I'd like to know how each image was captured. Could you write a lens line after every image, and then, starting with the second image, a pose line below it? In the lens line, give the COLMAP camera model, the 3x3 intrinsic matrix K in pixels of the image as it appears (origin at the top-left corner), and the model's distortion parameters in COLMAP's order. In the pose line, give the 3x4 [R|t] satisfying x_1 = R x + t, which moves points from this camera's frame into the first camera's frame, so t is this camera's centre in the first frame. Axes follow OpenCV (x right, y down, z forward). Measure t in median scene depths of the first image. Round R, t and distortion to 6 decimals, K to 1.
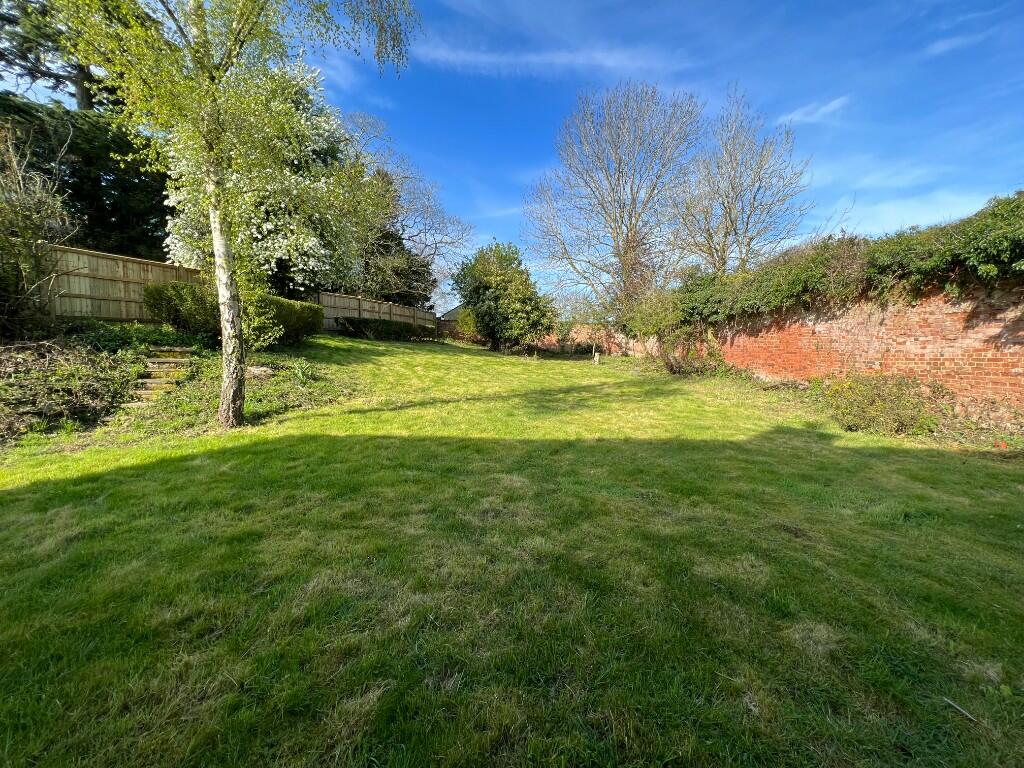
lens RADIAL K [[409.2, 0, 511.4], [0, 409.2, 381.8], [0, 0, 1]] dist [-0.001101, -0.000004]
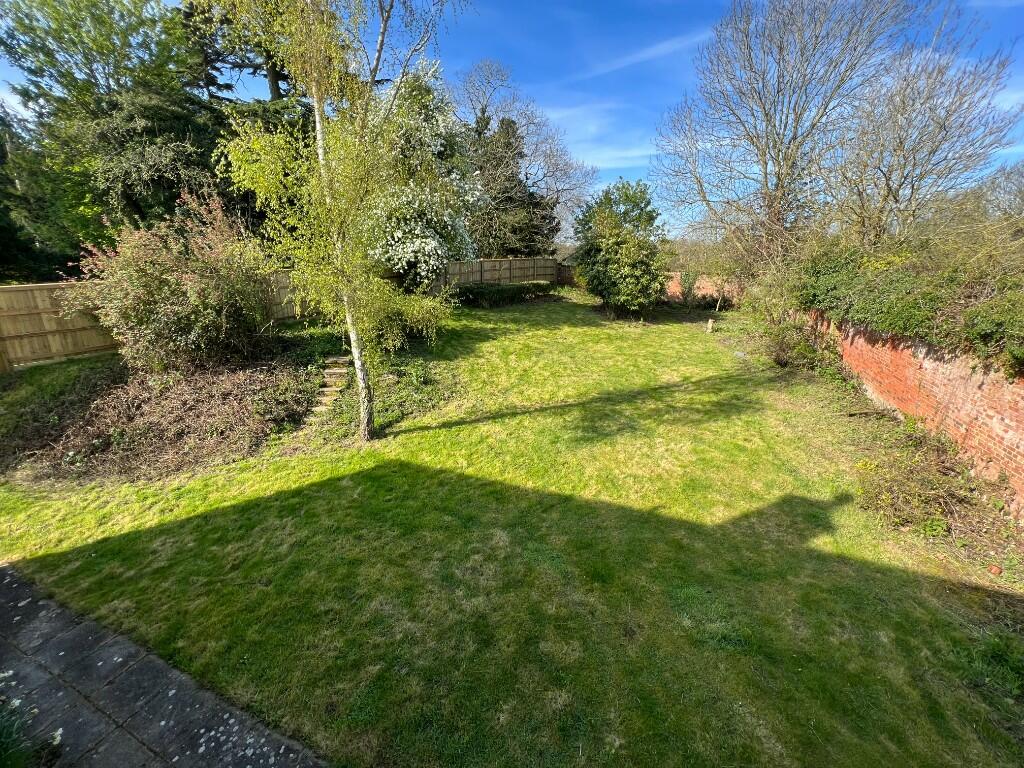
lens RADIAL K [[409.2, 0, 510.2], [0, 409.2, 385.6], [0, 0, 1]] dist [-0.001101, -0.000004]
pose [[0.943428, 0.098483, -0.316615, 0.195611], [-0.026064, 0.973945, 0.225280, -0.285038], [0.330552, -0.204283, 0.921414, -0.144199]]
